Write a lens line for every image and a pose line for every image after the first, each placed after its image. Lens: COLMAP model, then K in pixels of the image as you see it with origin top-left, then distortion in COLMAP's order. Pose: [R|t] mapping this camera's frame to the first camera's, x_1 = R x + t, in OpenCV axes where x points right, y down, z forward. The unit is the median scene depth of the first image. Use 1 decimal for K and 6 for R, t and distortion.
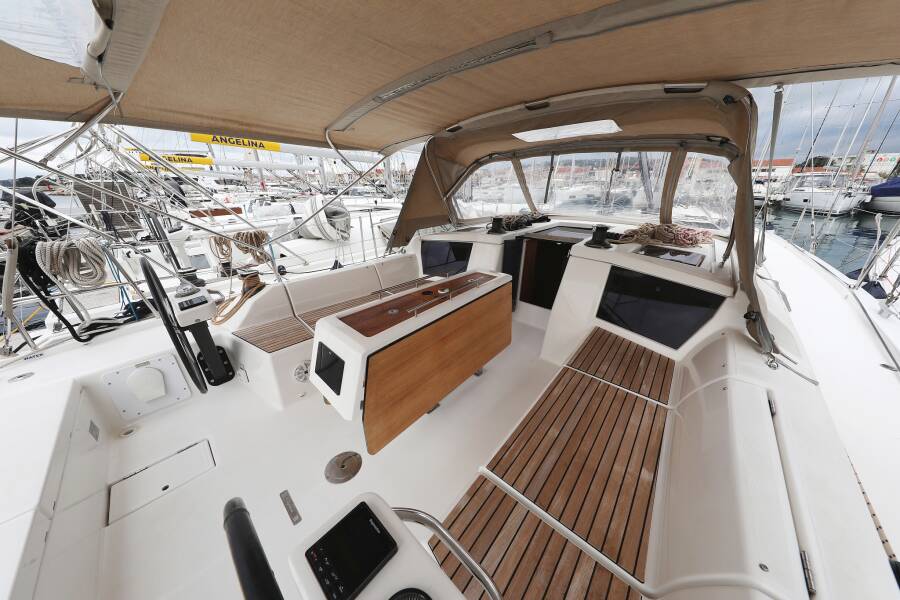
lens RADIAL K [[280.3, 0, 448.7], [0, 280.3, 316.6], [0, 0, 1]] dist [0.001230, -0.000561]
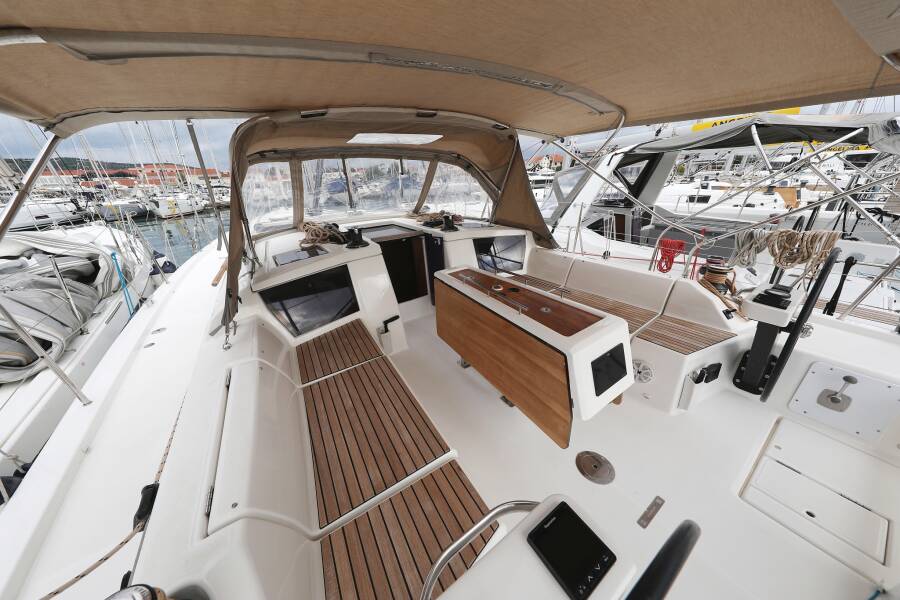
lens RADIAL K [[267.1, 0, 456.7], [0, 267.1, 310.0], [0, 0, 1]] dist [-0.005192, -0.000111]
pose [[0.213222, -0.437965, 0.873340, -0.739380], [0.452780, 0.836404, 0.308898, -0.307872], [-0.865752, 0.329568, 0.376642, 0.615145]]
